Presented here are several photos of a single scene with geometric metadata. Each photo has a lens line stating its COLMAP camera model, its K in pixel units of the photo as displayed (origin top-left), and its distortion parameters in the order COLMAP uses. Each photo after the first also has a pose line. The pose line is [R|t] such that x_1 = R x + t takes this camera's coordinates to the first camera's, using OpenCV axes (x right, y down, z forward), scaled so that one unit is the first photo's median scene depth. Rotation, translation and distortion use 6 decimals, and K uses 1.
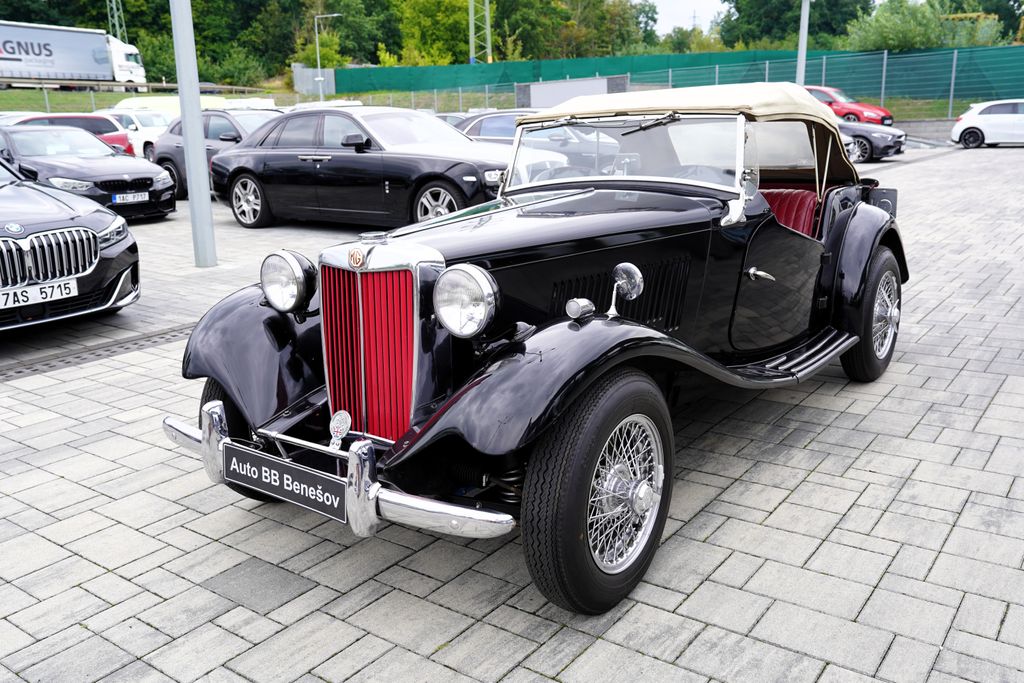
lens RADIAL K [[866.8, 0, 516.8], [0, 866.8, 346.0], [0, 0, 1]] dist [-0.007748, 0.015660]
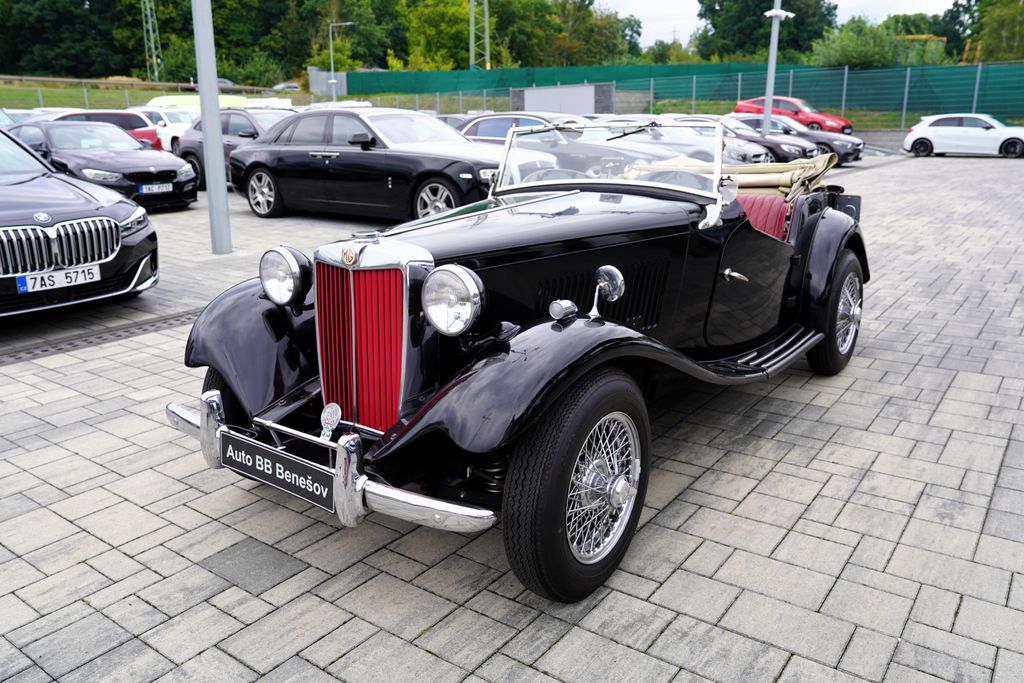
lens RADIAL K [[788.0, 0, 512.2], [0, 788.0, 338.2], [0, 0, 1]] dist [-0.046374, 0.034273]
pose [[0.999835, 0.017449, 0.005000, 0.005480], [-0.017518, 0.999748, 0.014046, -0.014663], [-0.004754, -0.014131, 0.999889, 0.040578]]
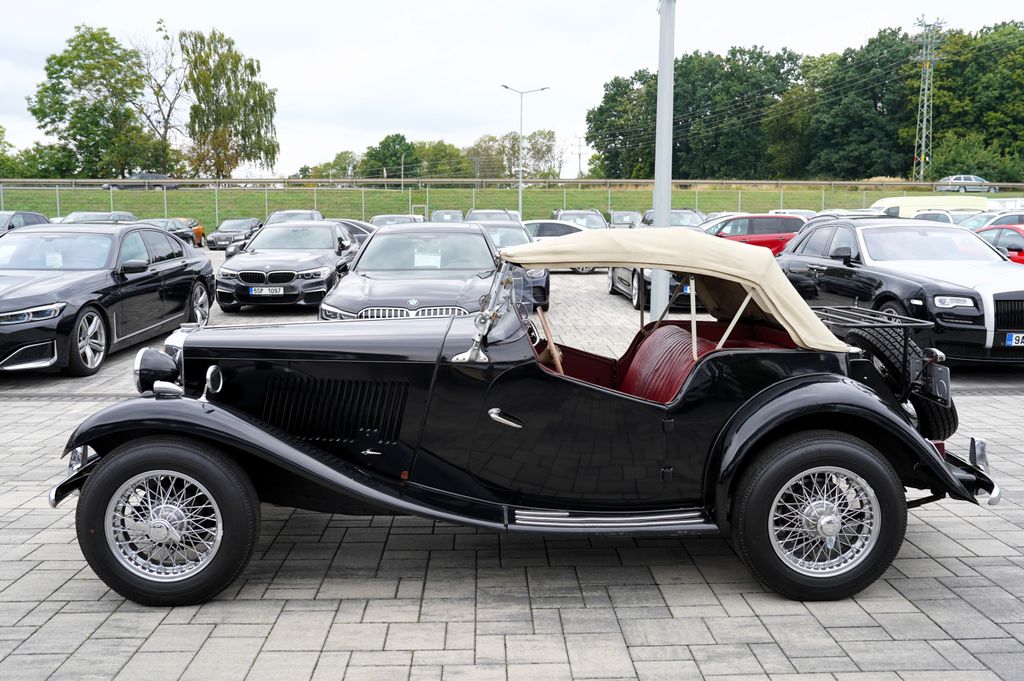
lens RADIAL K [[842.3, 0, 507.4], [0, 842.3, 340.7], [0, 0, 1]] dist [-0.018203, 0.015868]
pose [[0.615787, 0.134473, -0.776353, 1.048304], [-0.214655, 0.976689, -0.001086, -0.172300], [0.758110, 0.167317, 0.630298, 0.363677]]
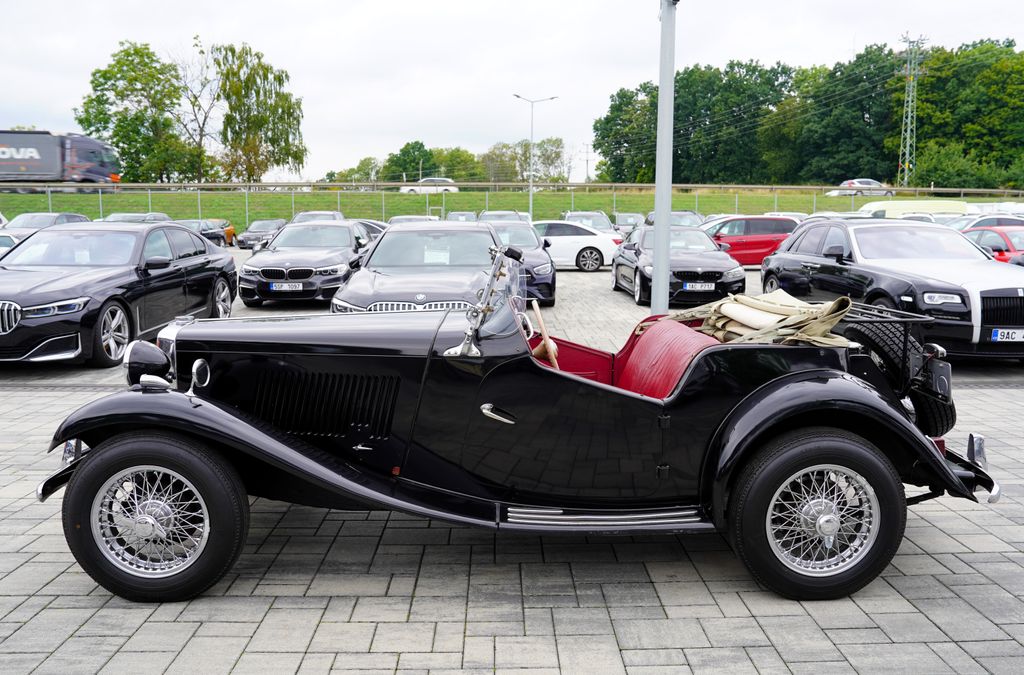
lens RADIAL K [[785.5, 0, 515.2], [0, 785.5, 340.9], [0, 0, 1]] dist [-0.050766, 0.032752]
pose [[0.610898, 0.142442, -0.778790, 0.992524], [-0.217512, 0.976026, 0.007897, -0.177251], [0.761244, 0.164572, 0.627235, 0.437617]]
